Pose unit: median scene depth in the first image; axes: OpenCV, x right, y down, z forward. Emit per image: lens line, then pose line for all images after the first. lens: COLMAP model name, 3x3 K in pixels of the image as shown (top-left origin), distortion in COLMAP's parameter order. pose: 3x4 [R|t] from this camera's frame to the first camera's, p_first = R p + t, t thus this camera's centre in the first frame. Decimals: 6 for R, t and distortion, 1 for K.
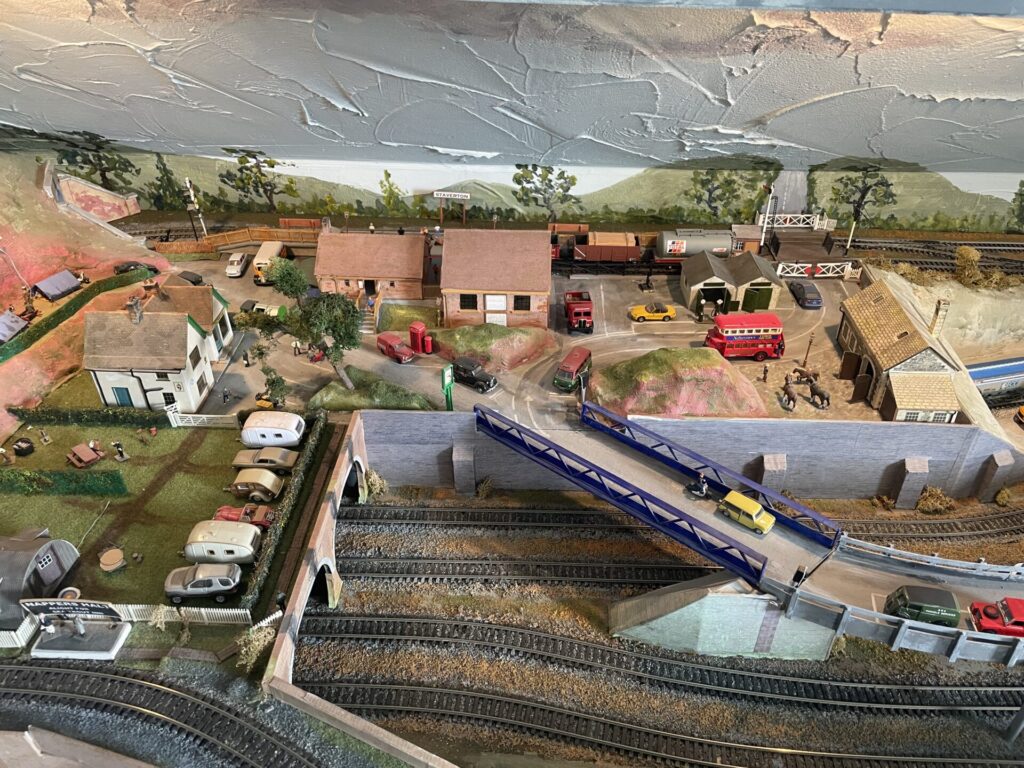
lens RADIAL K [[768.4, 0, 512.0], [0, 768.4, 384.0], [0, 0, 1]] dist [0.082325, -0.107412]
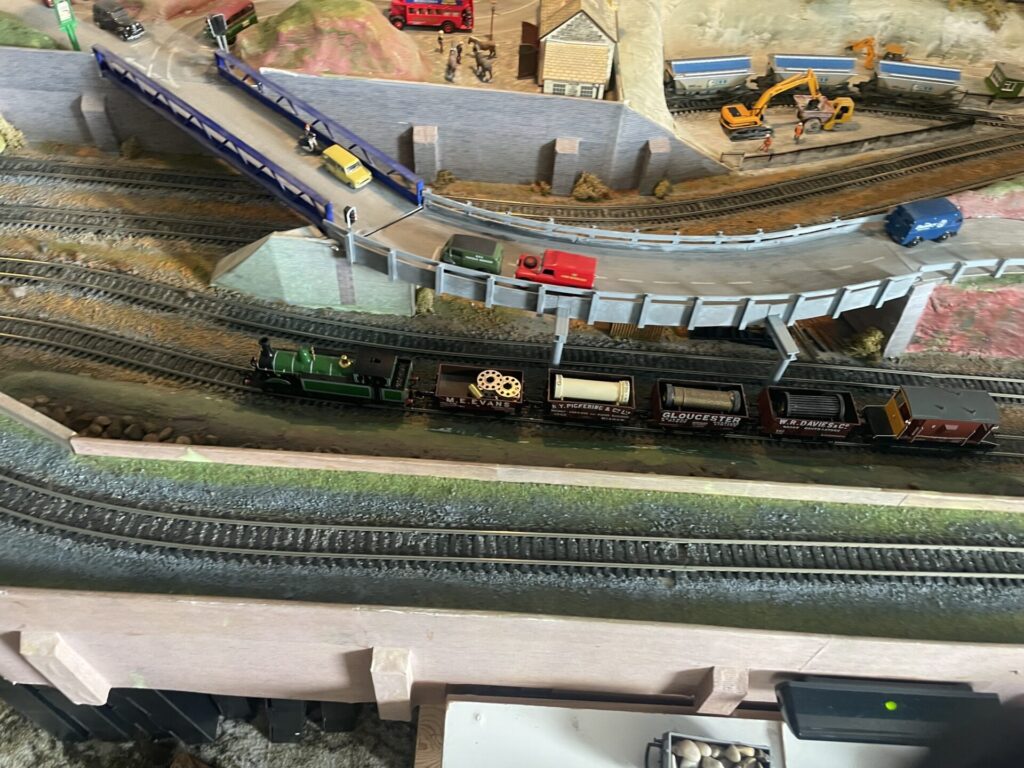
lens RADIAL K [[768.4, 0, 512.0], [0, 768.4, 384.0], [0, 0, 1]] dist [0.082325, -0.107412]
pose [[0.997819, 0.050084, 0.042993, 0.432558], [-0.059852, 0.961165, 0.269405, 0.136401], [-0.027830, -0.271390, 0.962067, -0.015677]]
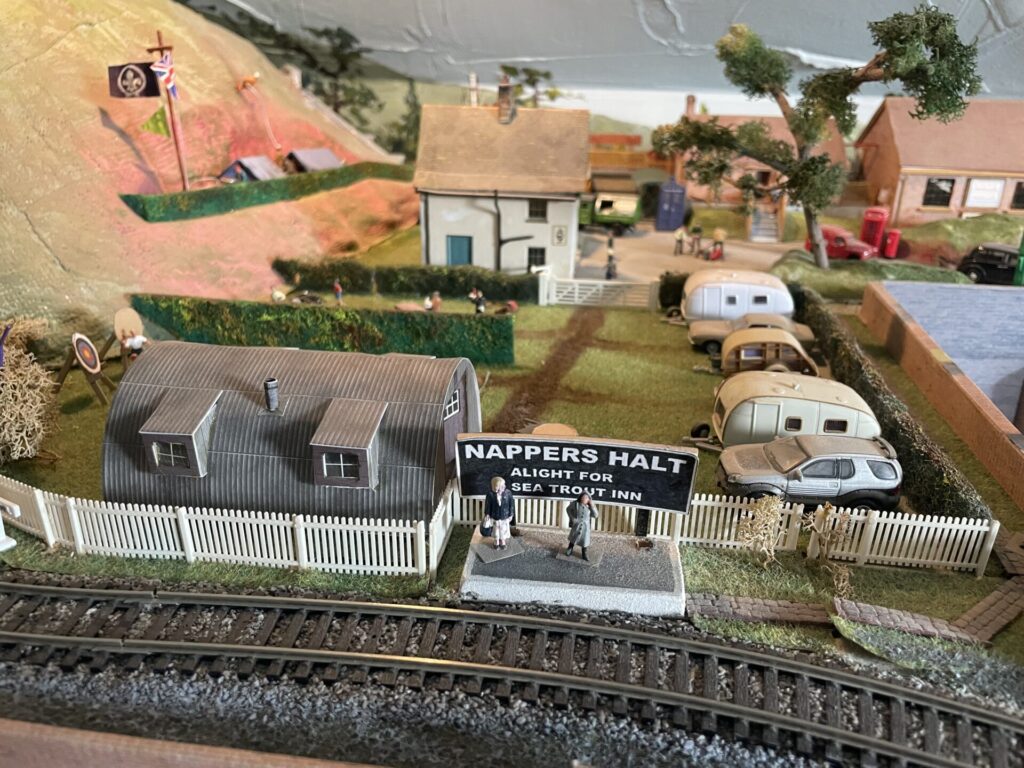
lens RADIAL K [[768.4, 0, 512.0], [0, 768.4, 384.0], [0, 0, 1]] dist [0.082325, -0.107412]
pose [[0.996765, 0.044261, -0.067083, -0.424391], [-0.057685, 0.975196, -0.213696, 0.244145], [0.055961, 0.216874, 0.974594, 0.455103]]
